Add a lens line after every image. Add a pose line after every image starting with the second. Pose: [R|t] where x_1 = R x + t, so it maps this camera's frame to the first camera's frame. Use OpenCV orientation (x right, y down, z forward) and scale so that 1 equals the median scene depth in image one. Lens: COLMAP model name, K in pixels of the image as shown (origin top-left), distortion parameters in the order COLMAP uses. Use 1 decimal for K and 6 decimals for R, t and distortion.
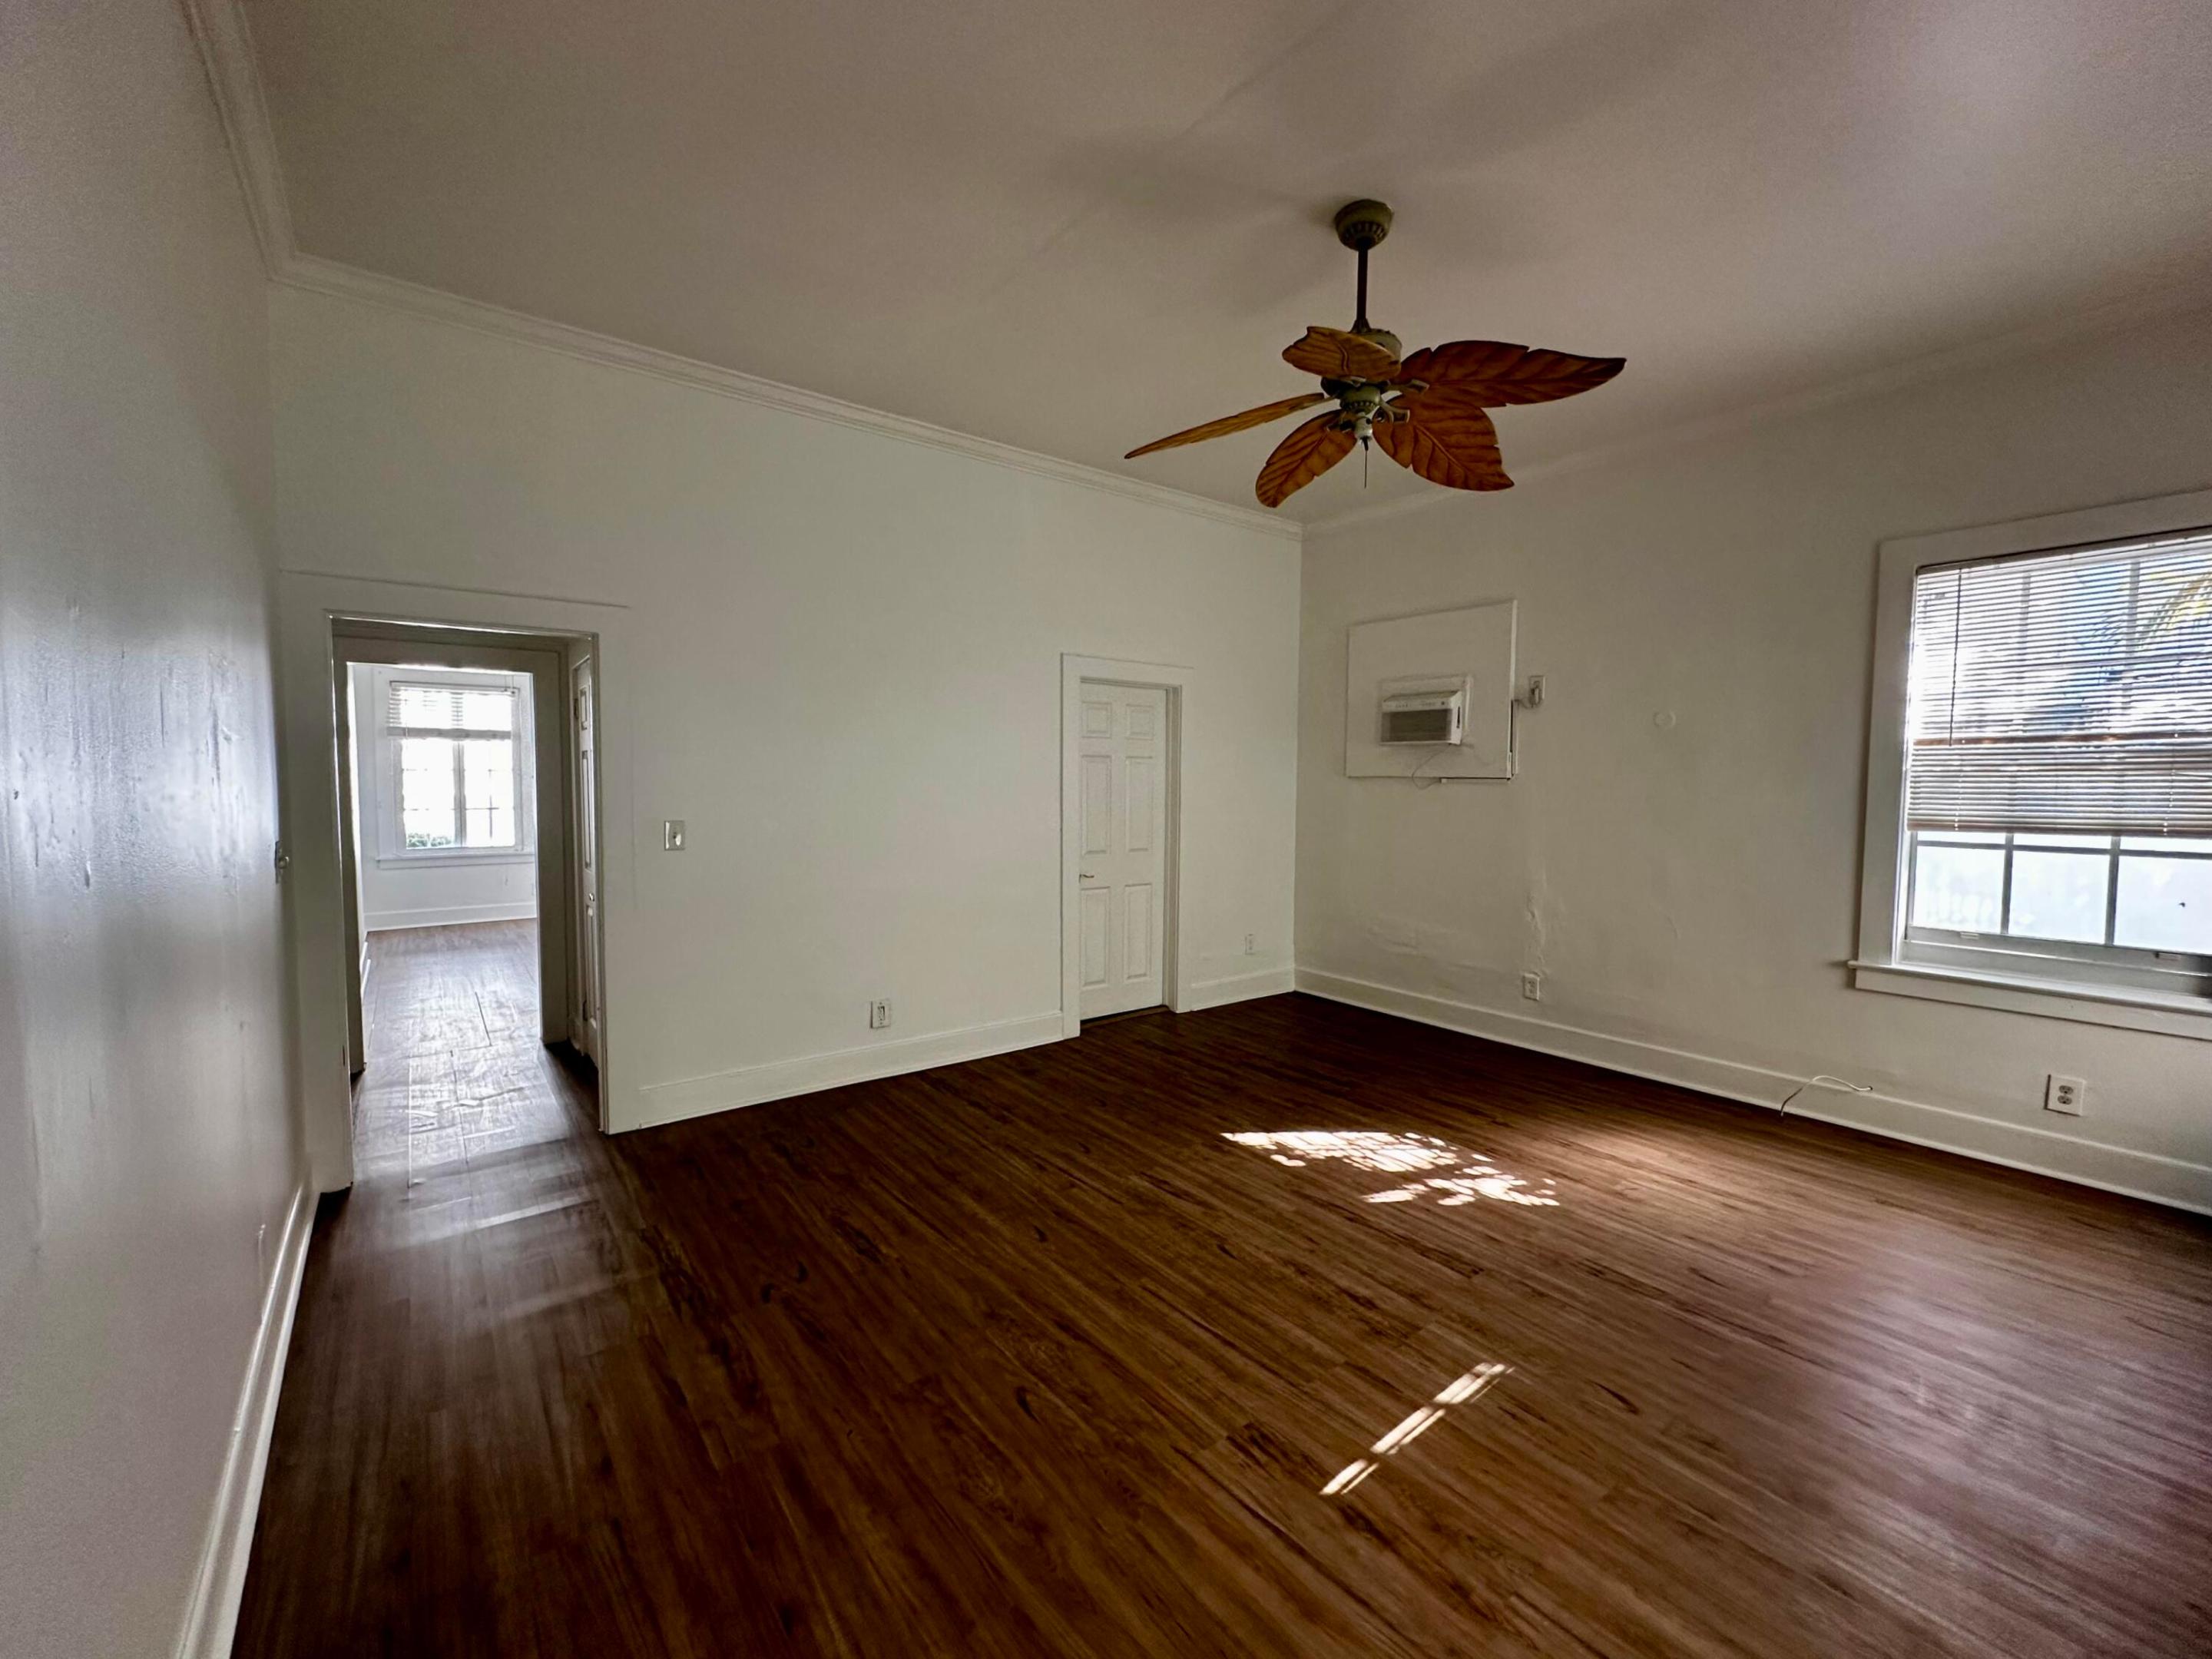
lens RADIAL K [[910.1, 0, 1106.0], [0, 910.1, 829.5], [0, 0, 1]] dist [0.001267, 0.000041]
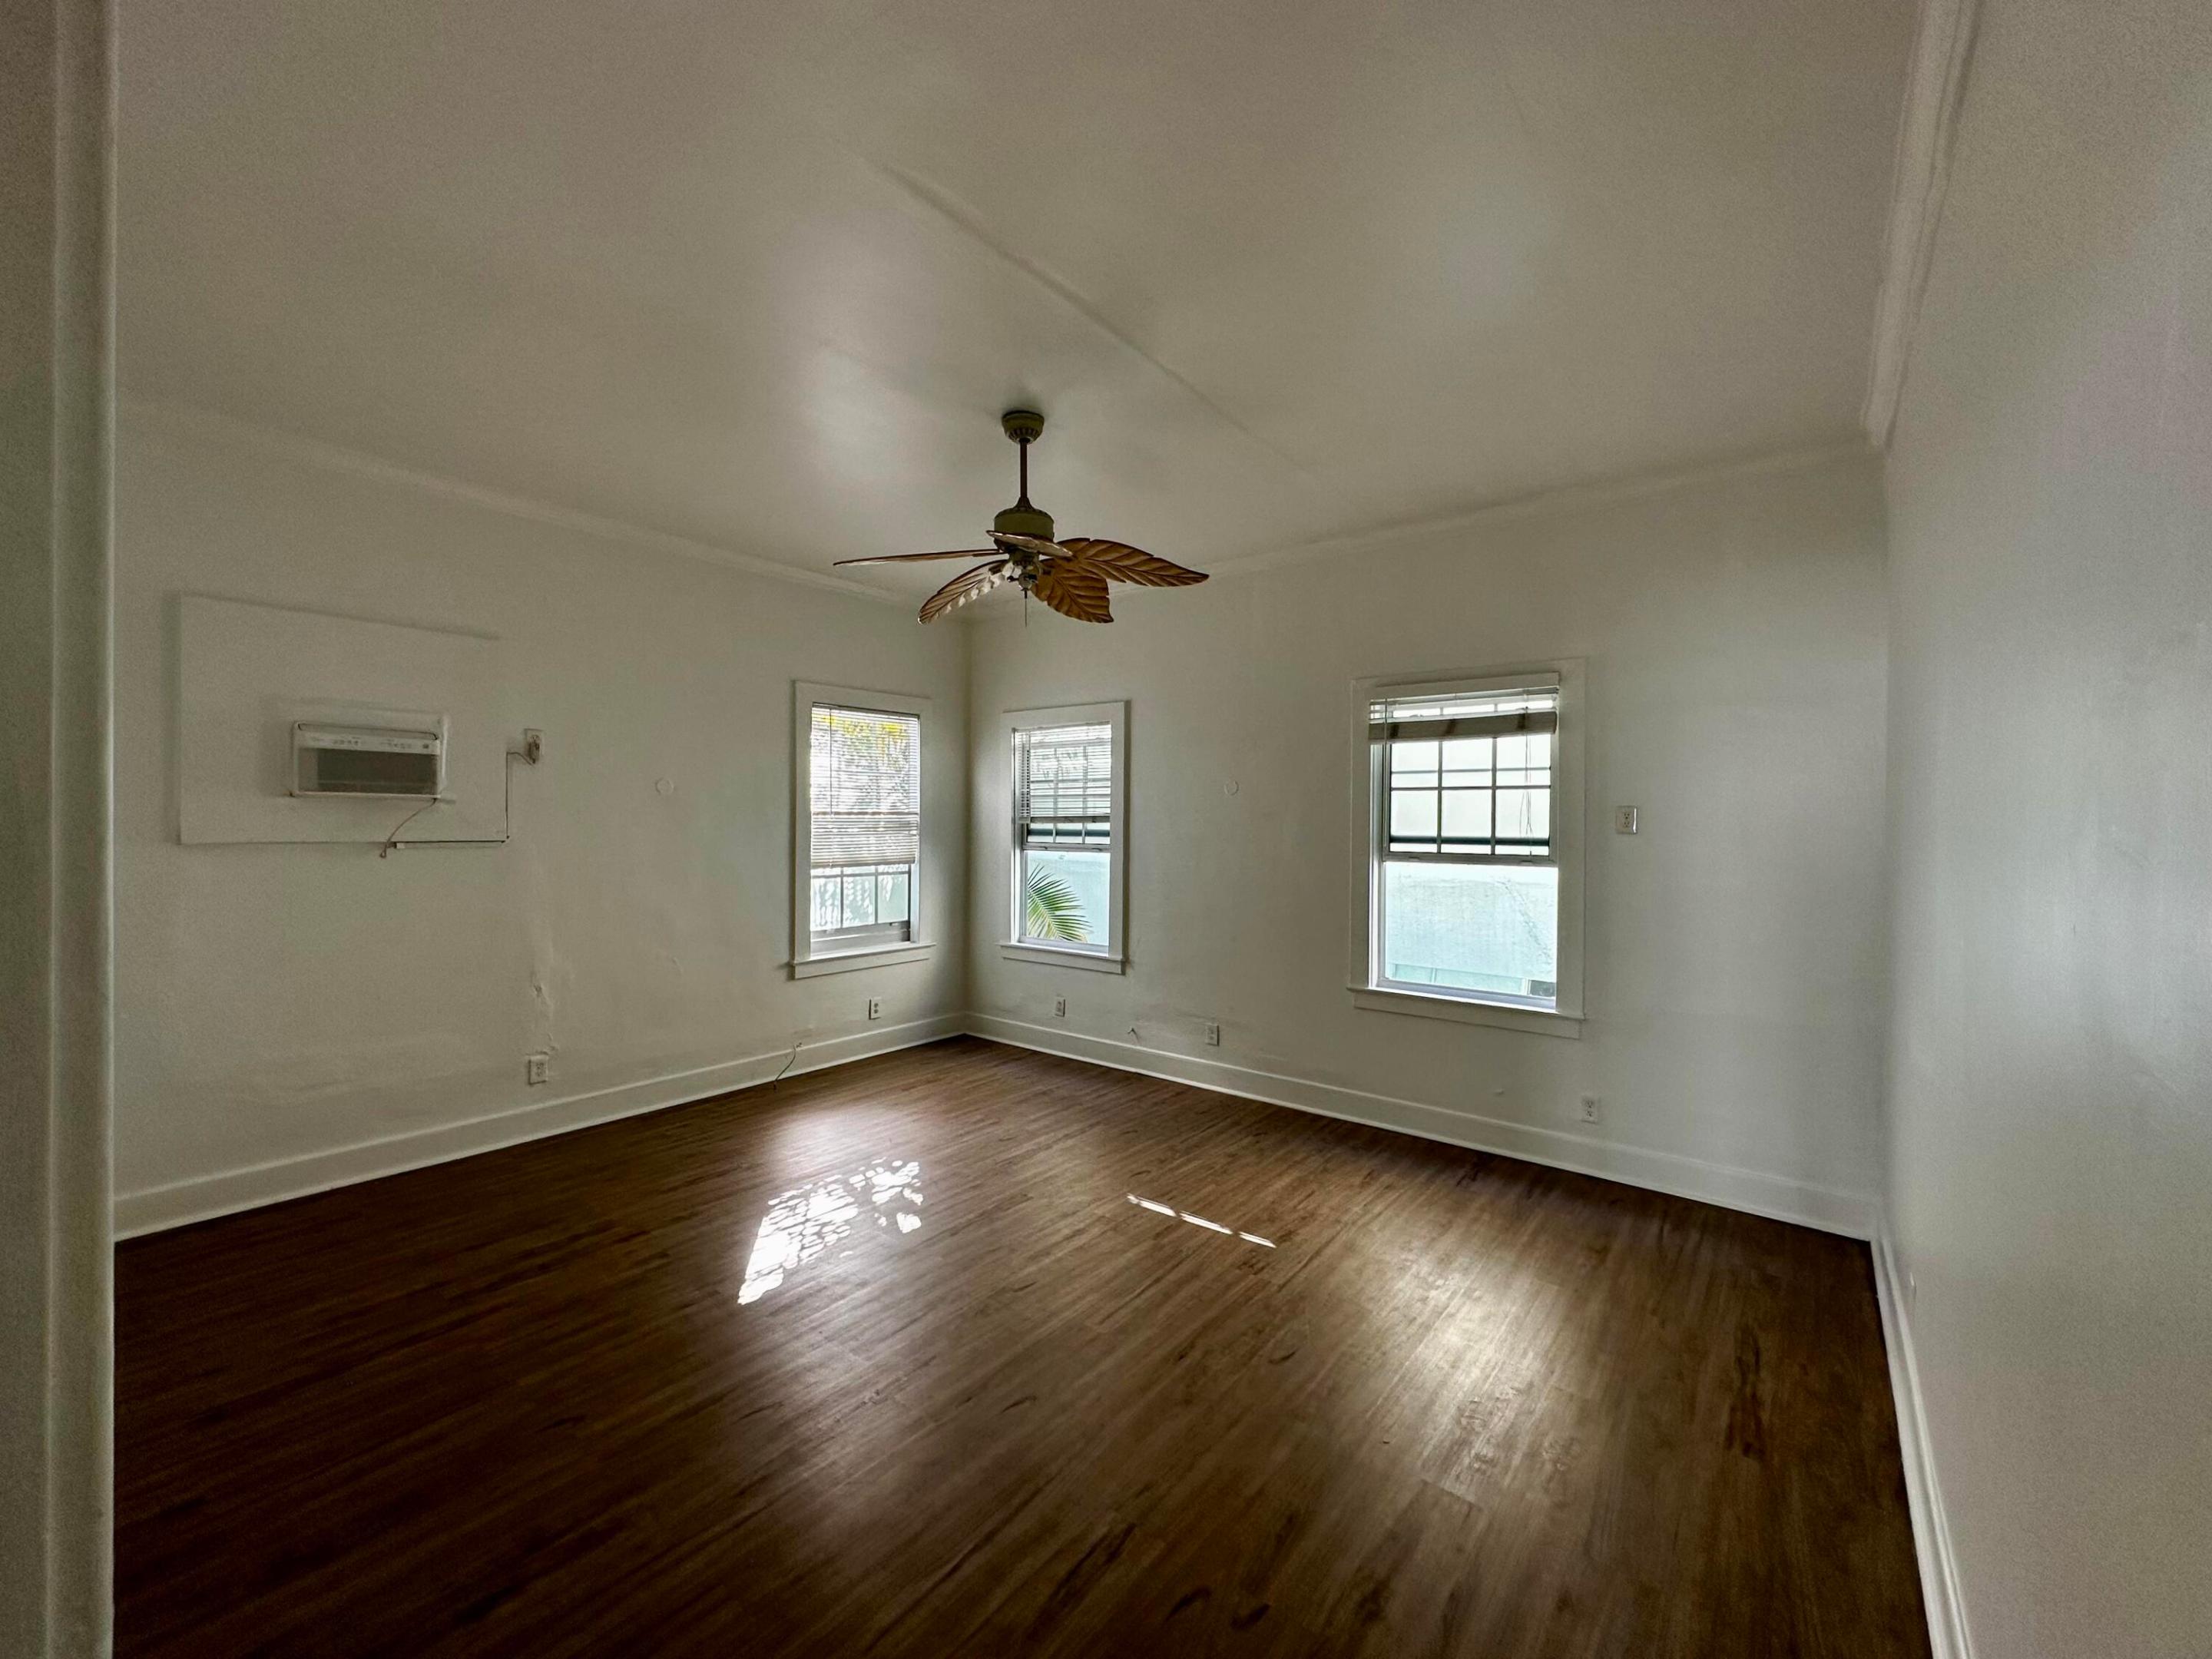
lens RADIAL K [[881.4, 0, 1106.0], [0, 881.4, 829.5], [0, 0, 1]] dist [-0.000414, 0.000160]
pose [[-0.244132, -0.012053, 0.969667, -0.704429], [0.052816, 0.998273, 0.025706, -0.079715], [-0.968303, 0.057490, -0.243074, 0.881796]]
